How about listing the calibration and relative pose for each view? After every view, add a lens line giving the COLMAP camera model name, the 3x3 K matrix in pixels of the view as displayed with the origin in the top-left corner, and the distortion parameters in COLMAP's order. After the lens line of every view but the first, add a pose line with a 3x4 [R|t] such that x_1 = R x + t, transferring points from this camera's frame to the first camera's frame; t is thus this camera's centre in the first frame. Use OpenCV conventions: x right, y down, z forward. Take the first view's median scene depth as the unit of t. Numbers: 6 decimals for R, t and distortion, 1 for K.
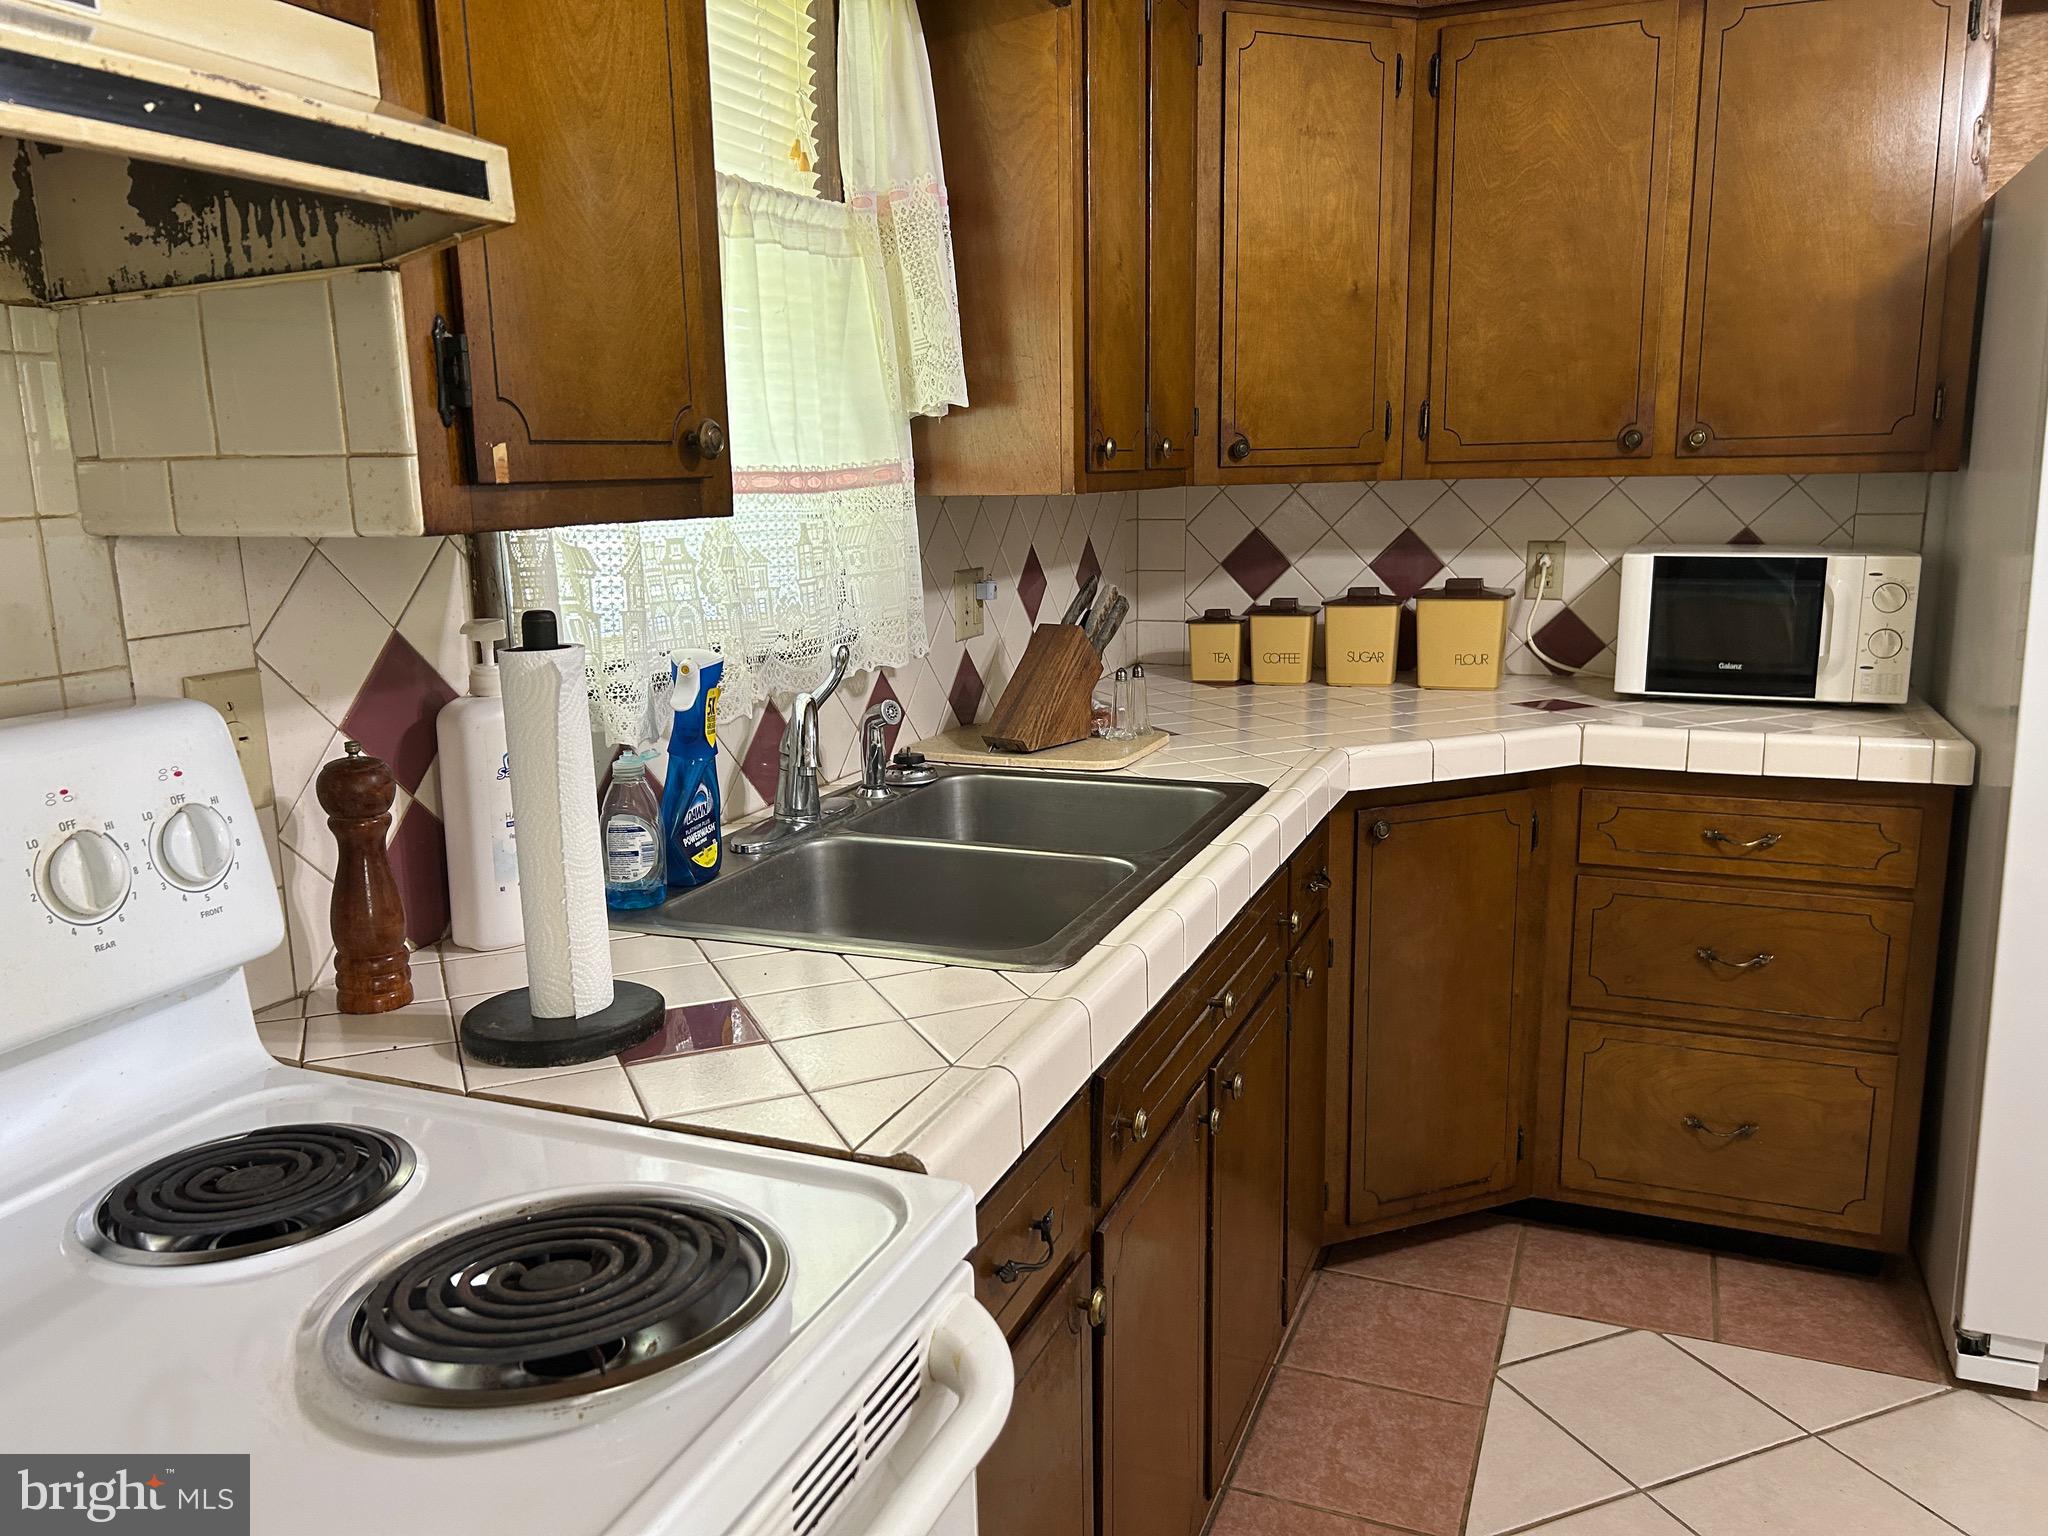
lens RADIAL K [[1549.1, 0, 1028.5], [0, 1549.1, 766.9], [0, 0, 1]] dist [0.016399, -0.007991]
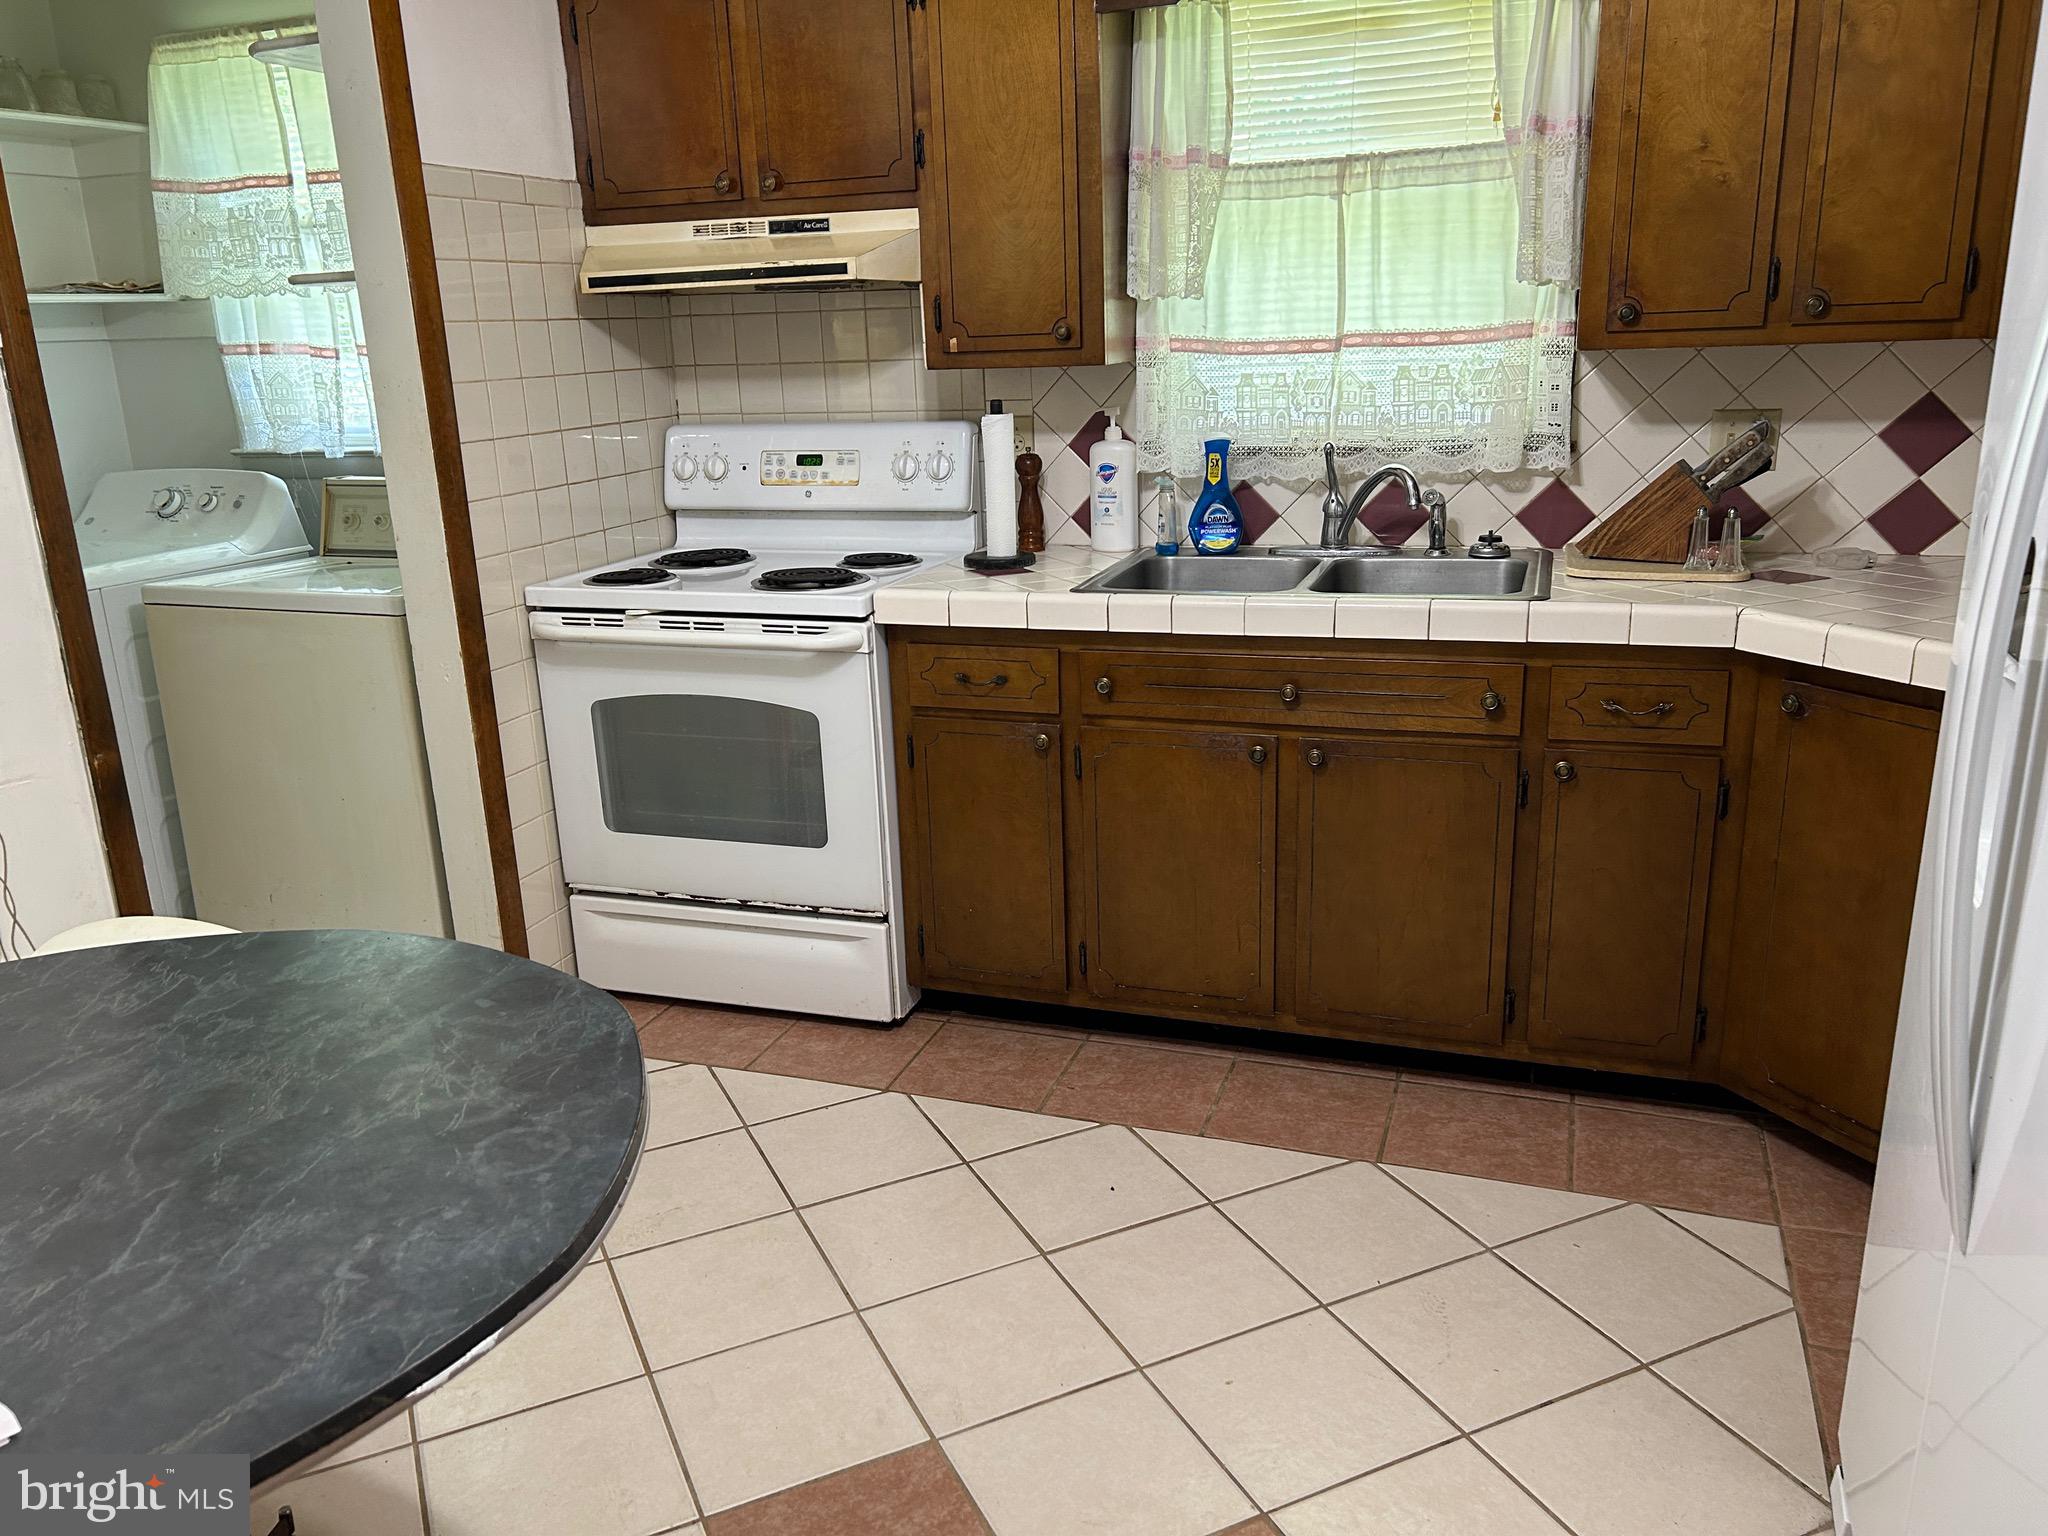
lens RADIAL K [[1549.1, 0, 1027.8], [0, 1549.1, 768.0], [0, 0, 1]] dist [0.016399, -0.007991]
pose [[0.038475, 0.282360, -0.958537, 1.494613], [-0.154770, 0.949355, 0.273443, -0.145149], [0.987201, 0.137832, 0.080227, 0.568010]]
